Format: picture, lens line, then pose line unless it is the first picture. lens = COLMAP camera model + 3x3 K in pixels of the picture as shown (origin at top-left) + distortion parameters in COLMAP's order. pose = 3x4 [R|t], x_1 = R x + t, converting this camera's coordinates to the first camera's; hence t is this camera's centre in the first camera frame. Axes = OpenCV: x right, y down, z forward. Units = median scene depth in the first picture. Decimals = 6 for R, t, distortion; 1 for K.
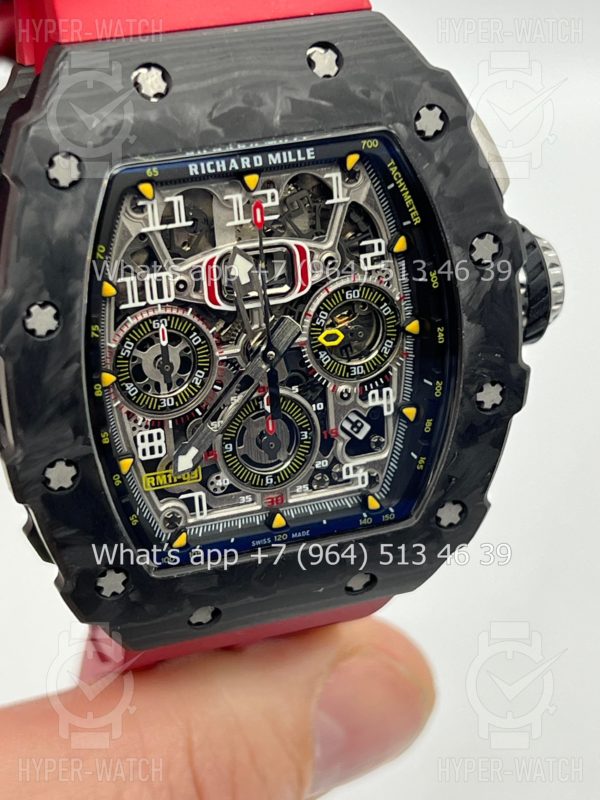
lens RADIAL K [[1810.6, 0, 298.5], [0, 1810.6, 383.2], [0, 0, 1]] dist [0.189490, -0.193797]
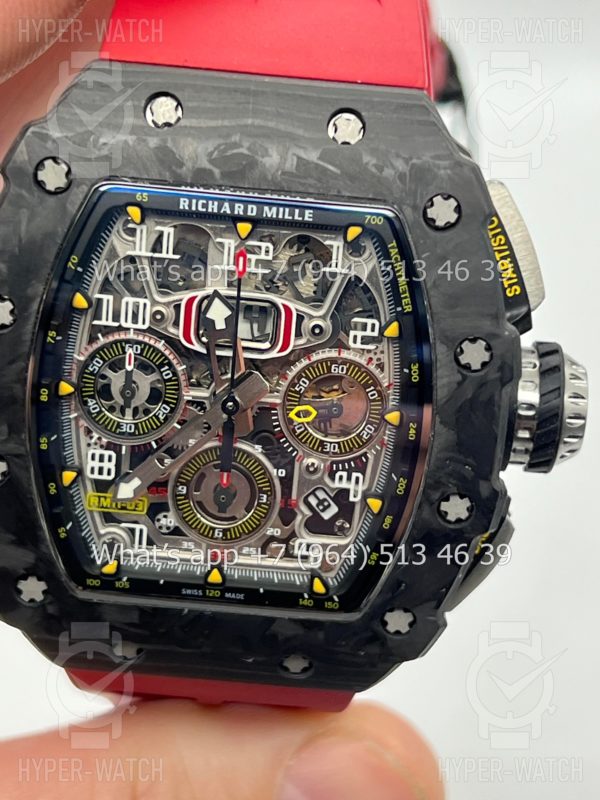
lens RADIAL K [[1810.6, 0, 298.5], [0, 1810.6, 383.2], [0, 0, 1]] dist [0.189490, -0.193797]
pose [[0.928444, 0.237212, -0.285872, 0.295062], [-0.252505, 0.967441, -0.017312, -0.019851], [0.272457, 0.088257, 0.958112, 0.065895]]
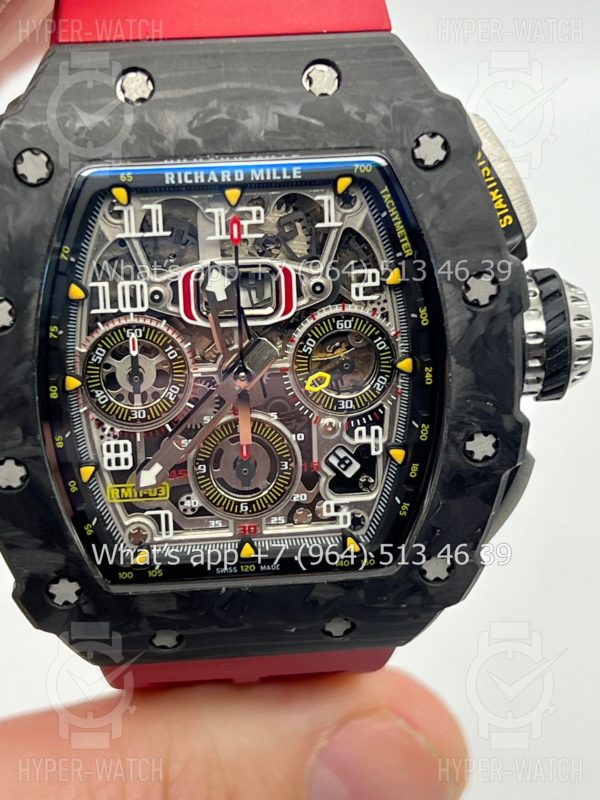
lens RADIAL K [[1810.6, 0, 298.5], [0, 1810.6, 383.2], [0, 0, 1]] dist [0.189490, -0.193797]
pose [[0.970091, 0.103498, -0.219571, 0.224657], [-0.110438, 0.993691, -0.019537, 0.003361], [0.216164, 0.043202, 0.975401, 0.062661]]
